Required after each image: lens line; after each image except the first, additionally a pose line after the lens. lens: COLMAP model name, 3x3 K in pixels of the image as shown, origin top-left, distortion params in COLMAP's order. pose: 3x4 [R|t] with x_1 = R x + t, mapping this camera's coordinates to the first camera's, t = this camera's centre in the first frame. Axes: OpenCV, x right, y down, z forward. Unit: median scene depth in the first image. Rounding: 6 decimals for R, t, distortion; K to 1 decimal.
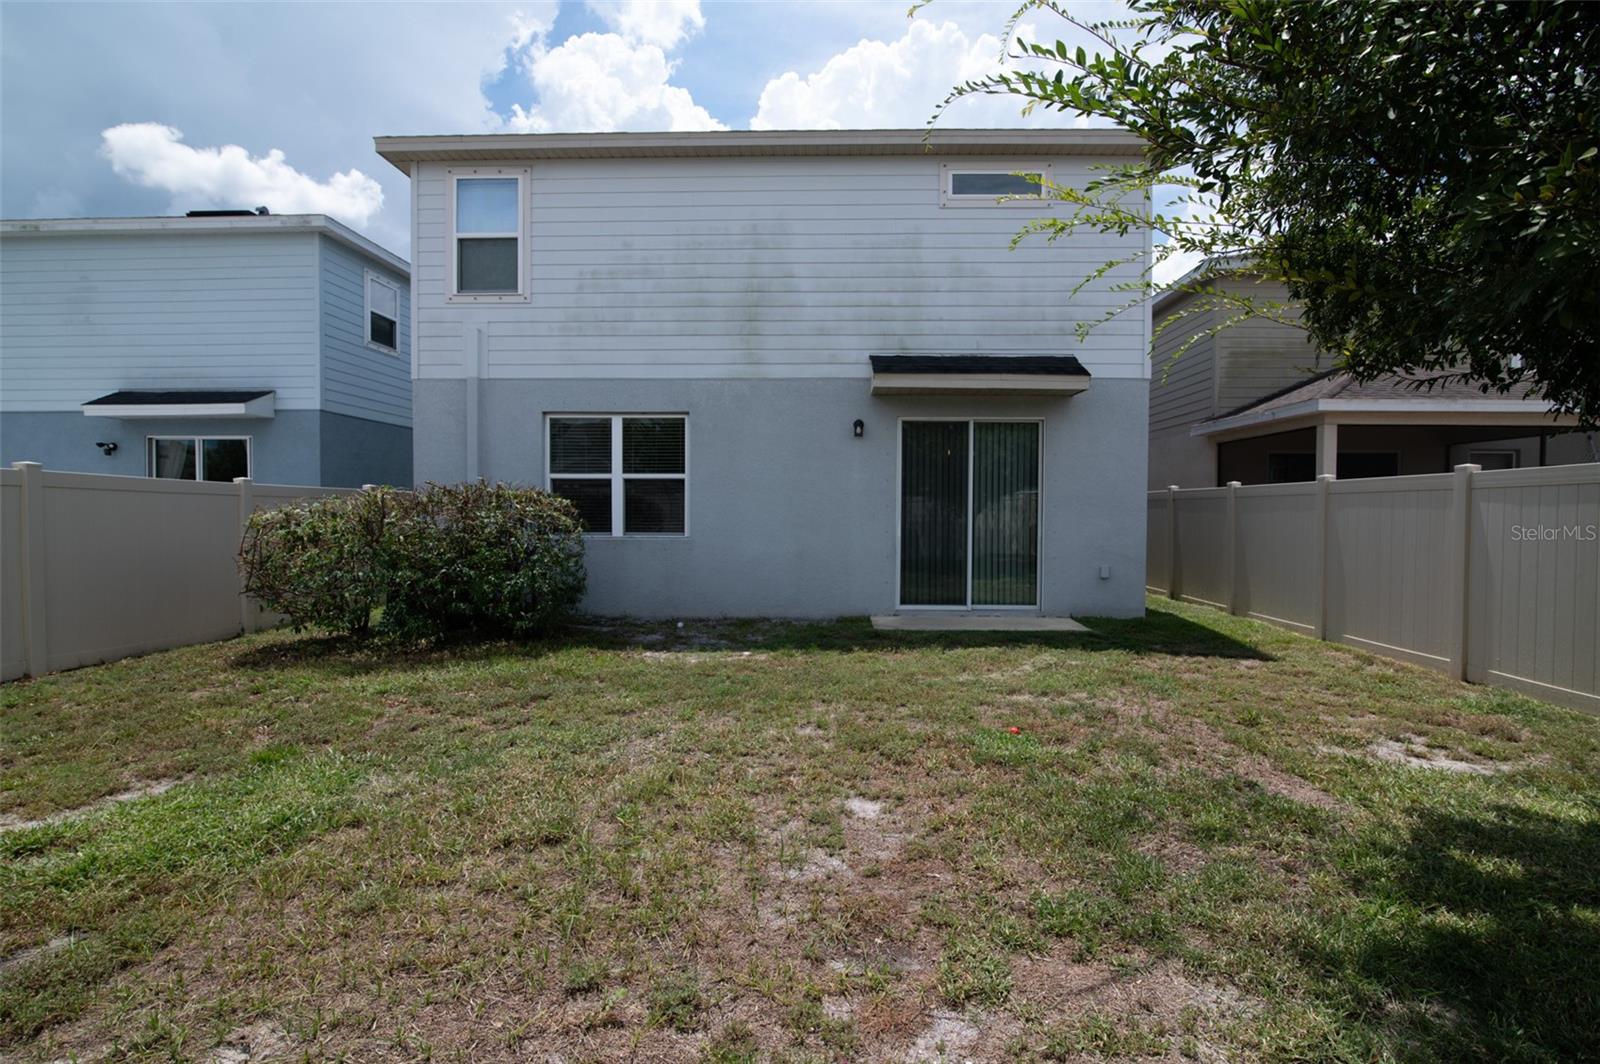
lens RADIAL K [[740.9, 0, 811.6], [0, 740.9, 537.4], [0, 0, 1]] dist [-0.018457, 0.000115]
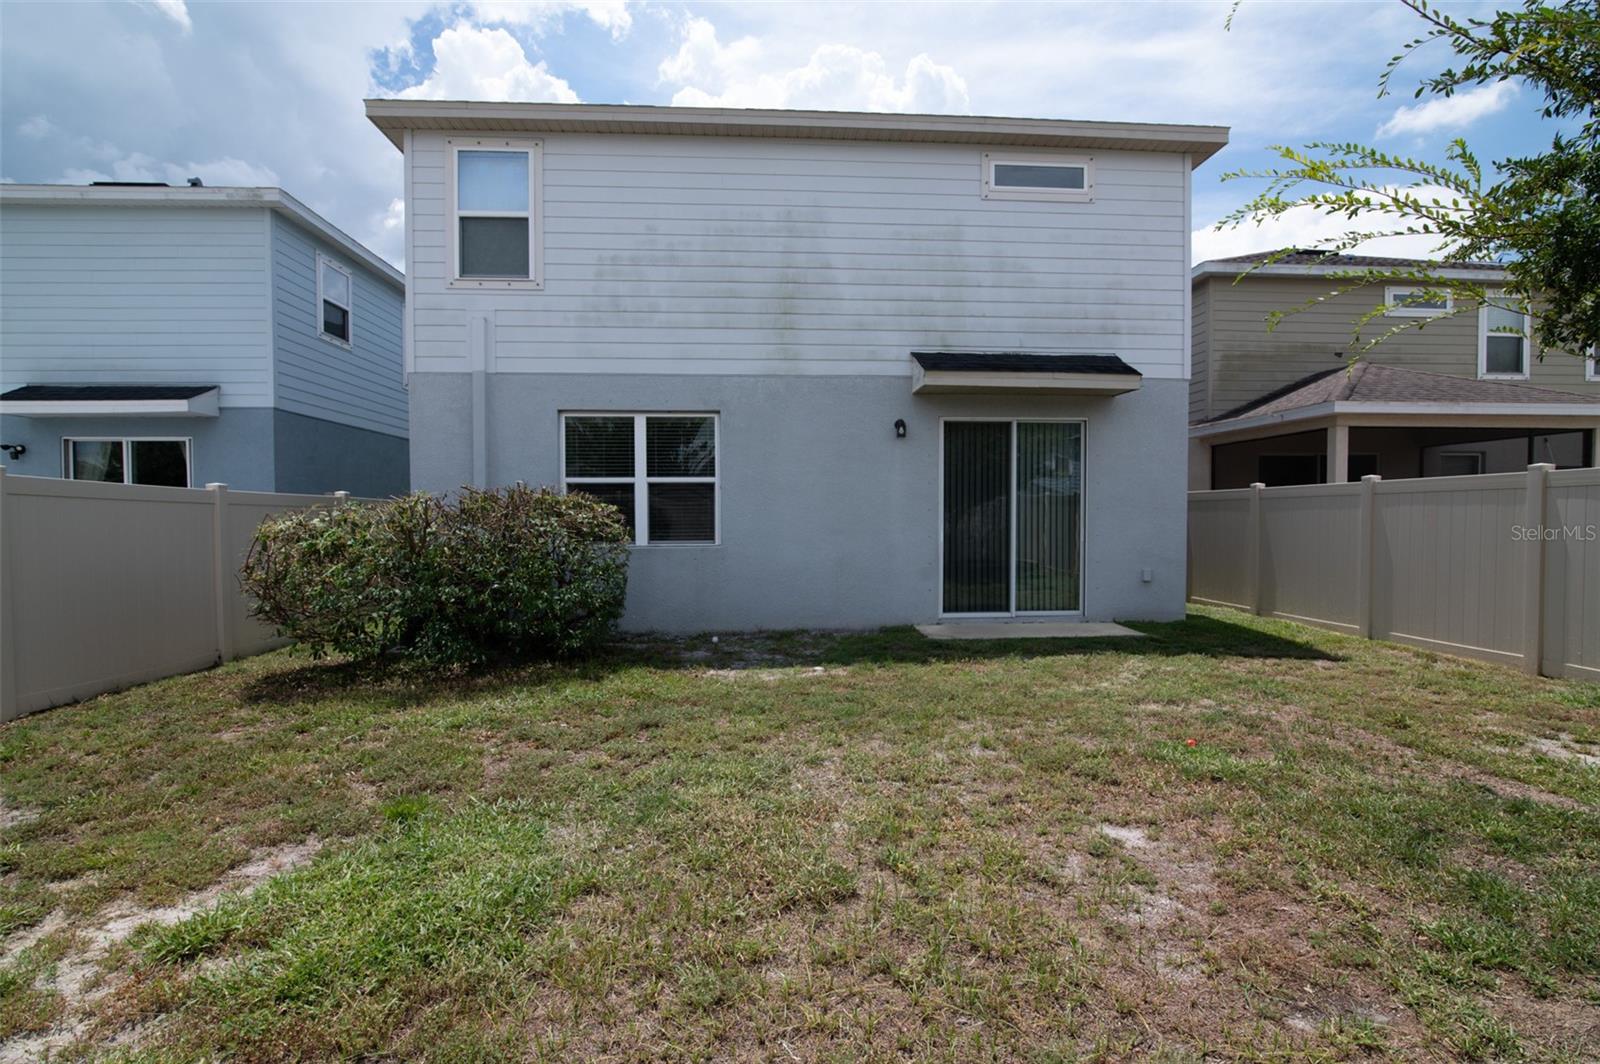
lens RADIAL K [[757.0, 0, 797.4], [0, 757.0, 548.3], [0, 0, 1]] dist [-0.017693, 0.000226]
pose [[0.995375, -0.013082, 0.095170, -0.162365], [0.012632, 0.999906, 0.005329, -0.000264], [-0.095231, -0.004102, 0.995447, 0.043083]]
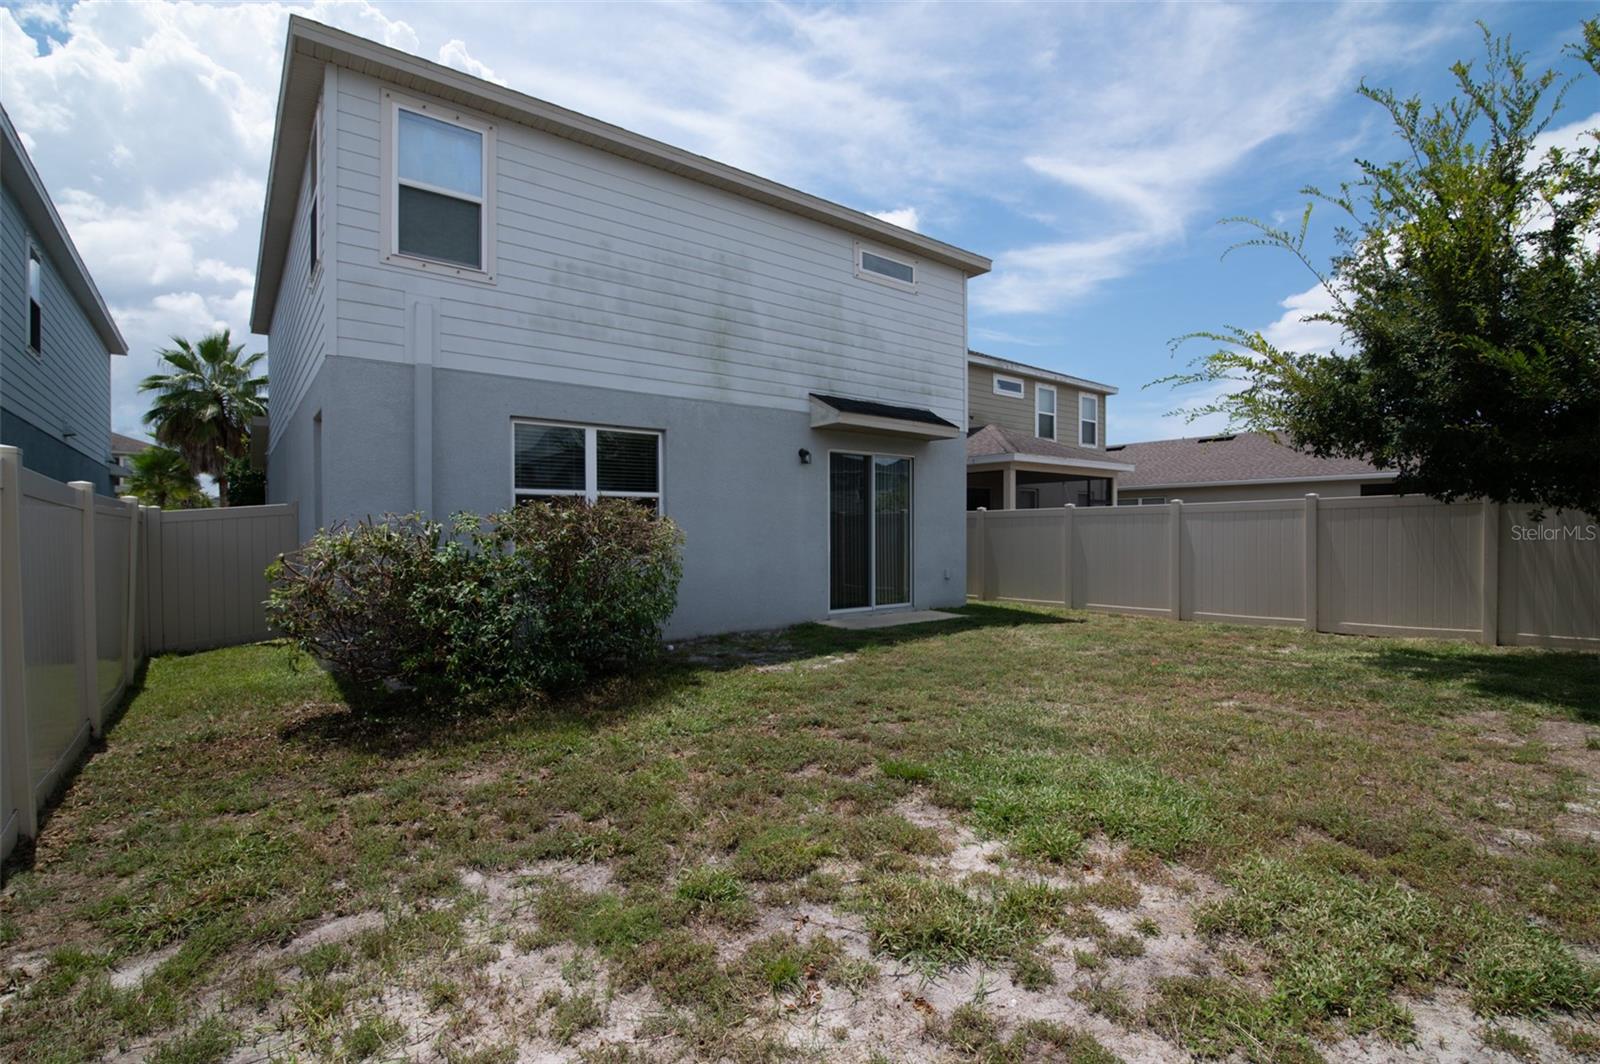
lens RADIAL K [[739.1, 0, 805.6], [0, 739.1, 550.4], [0, 0, 1]] dist [-0.017131, 0.000094]
pose [[0.766441, -0.024866, 0.641833, -0.659165], [0.033656, 0.999432, -0.001469, -0.002184], [-0.641432, 0.022727, 0.766843, 0.137106]]
